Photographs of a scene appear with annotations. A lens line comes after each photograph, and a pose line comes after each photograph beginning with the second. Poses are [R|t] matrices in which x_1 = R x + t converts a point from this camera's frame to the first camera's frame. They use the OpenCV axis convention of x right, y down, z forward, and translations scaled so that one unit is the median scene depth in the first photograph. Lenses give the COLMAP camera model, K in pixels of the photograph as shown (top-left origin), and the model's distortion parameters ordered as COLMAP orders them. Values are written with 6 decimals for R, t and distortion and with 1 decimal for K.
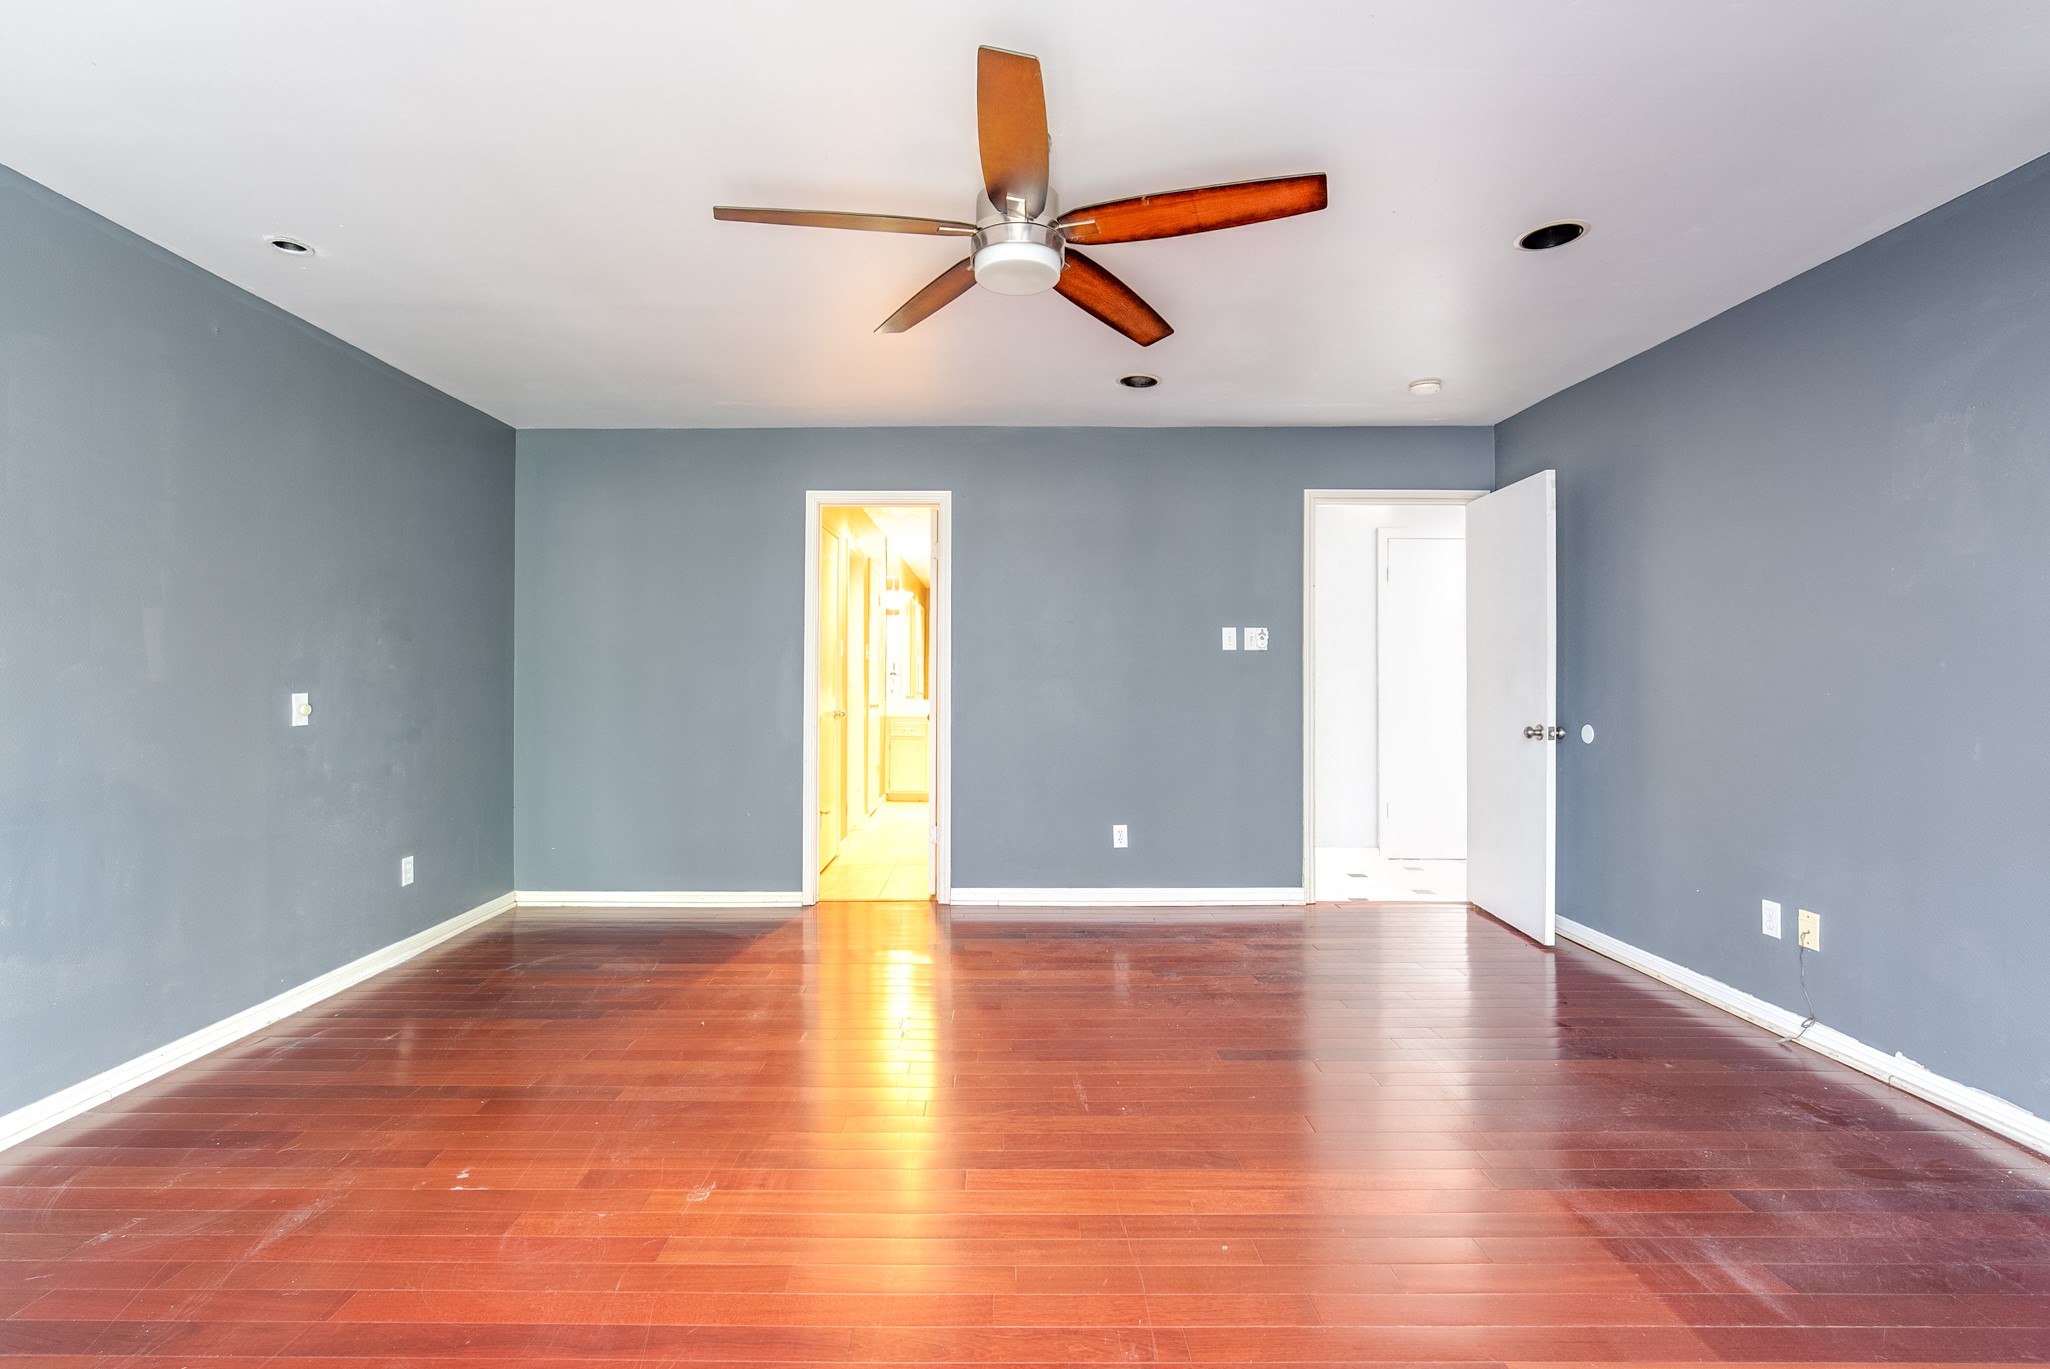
lens RADIAL K [[965.8, 0, 1029.9], [0, 965.8, 674.8], [0, 0, 1]] dist [-0.009567, 0.000296]
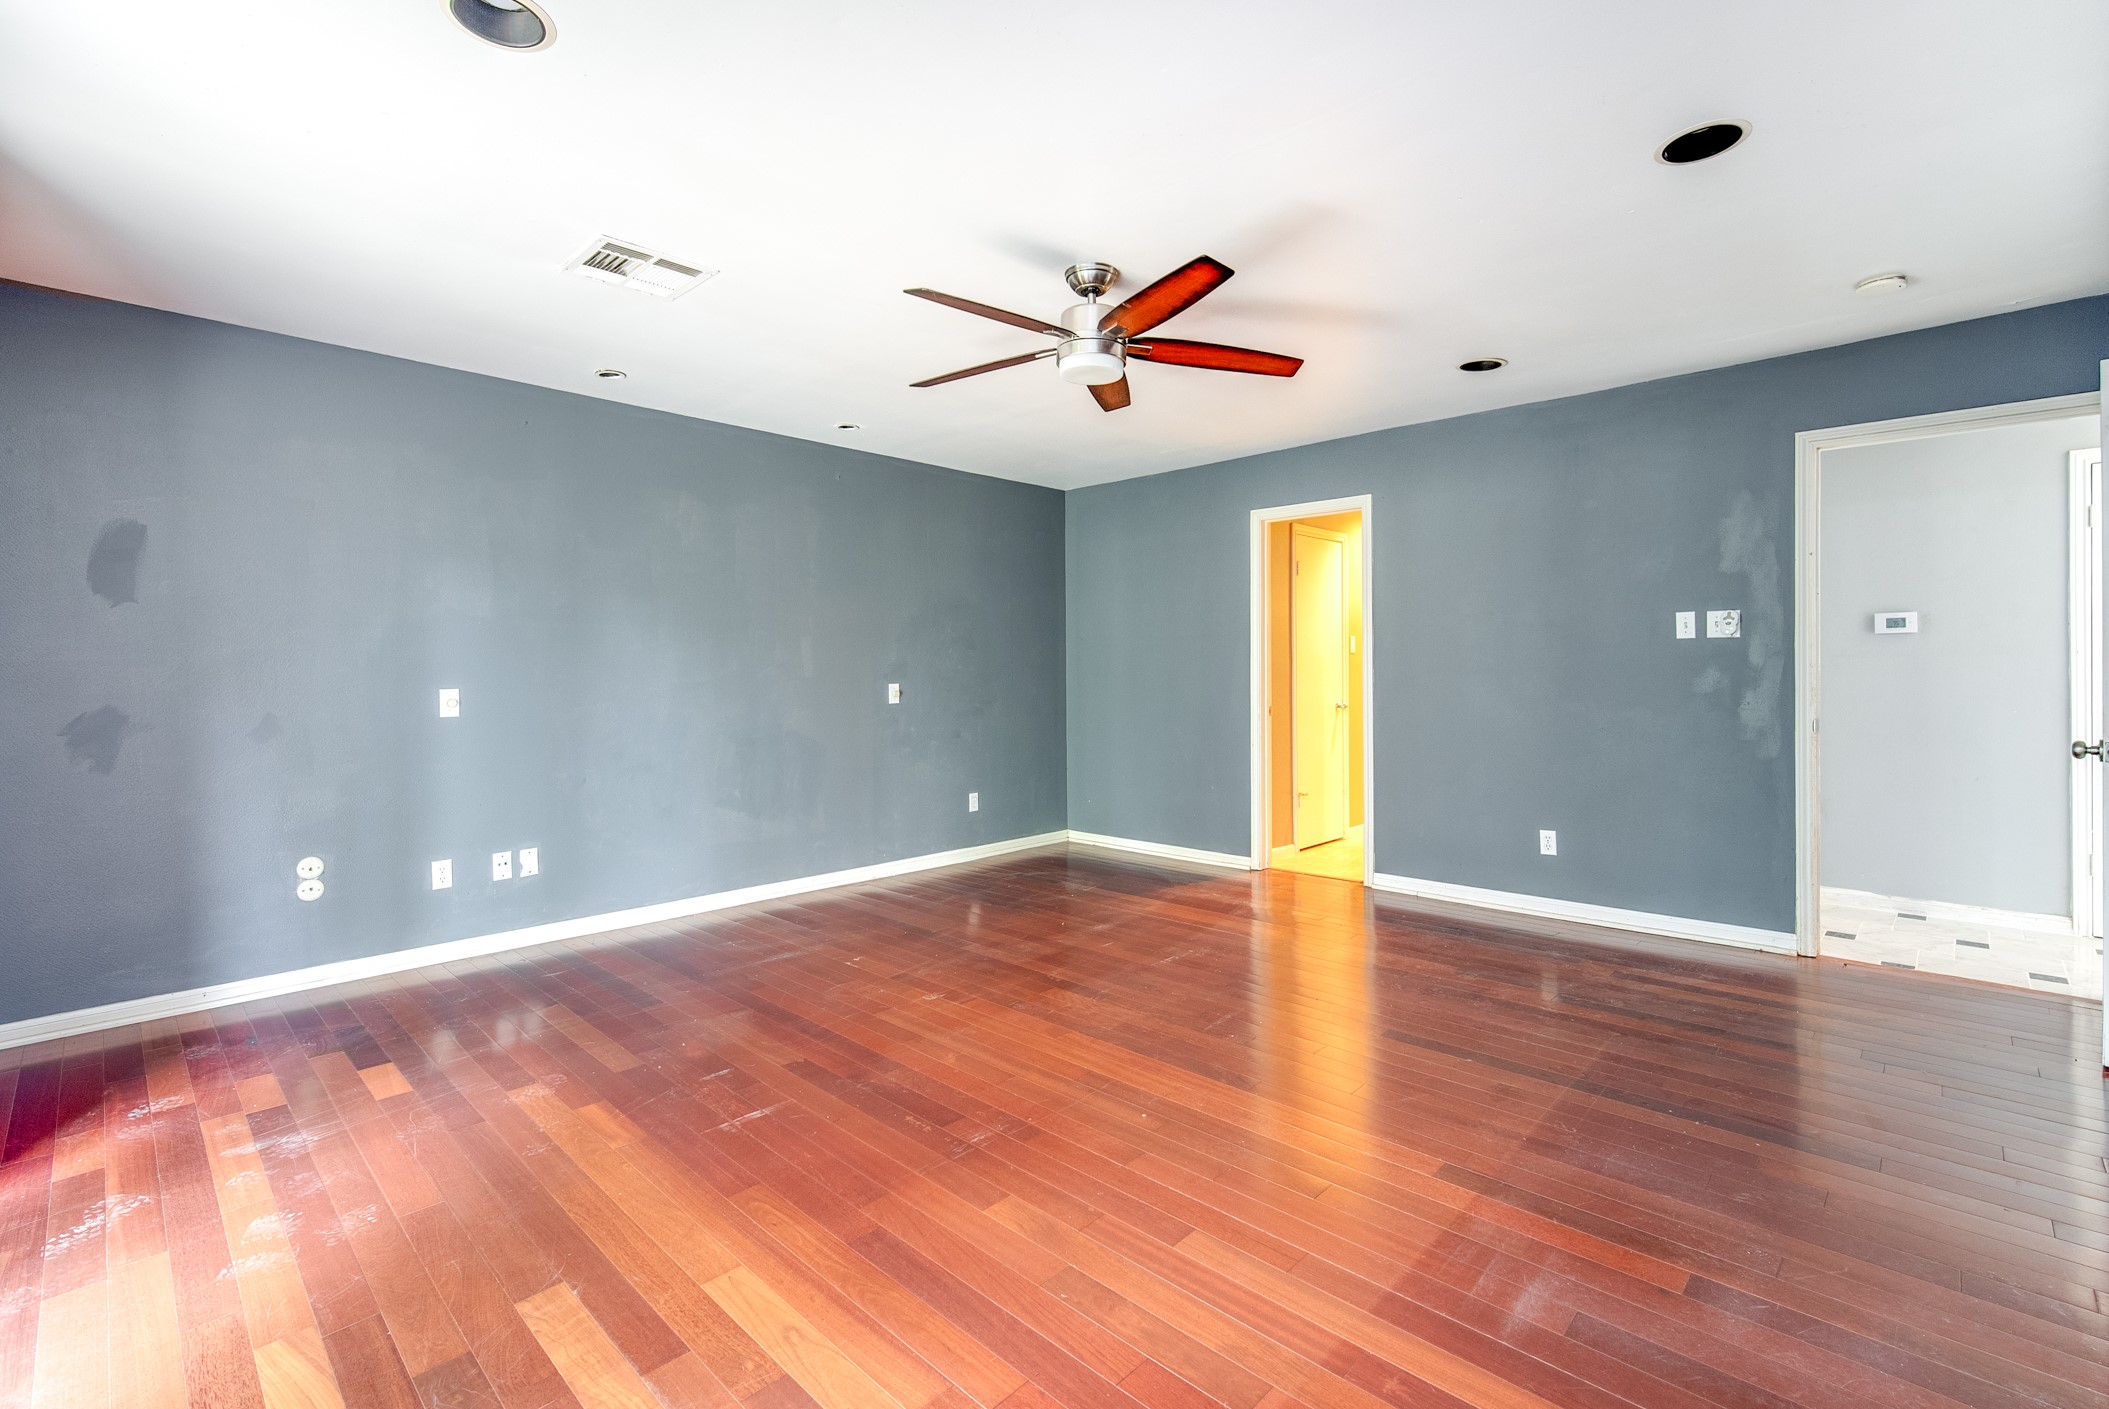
lens RADIAL K [[993.6, 0, 1058.5], [0, 993.6, 699.6], [0, 0, 1]] dist [-0.009567, 0.000296]
pose [[0.707366, 0.015485, -0.706678, 0.445797], [0.006251, 0.999584, 0.028160, -0.000038], [0.706820, -0.024337, 0.706975, -0.003367]]
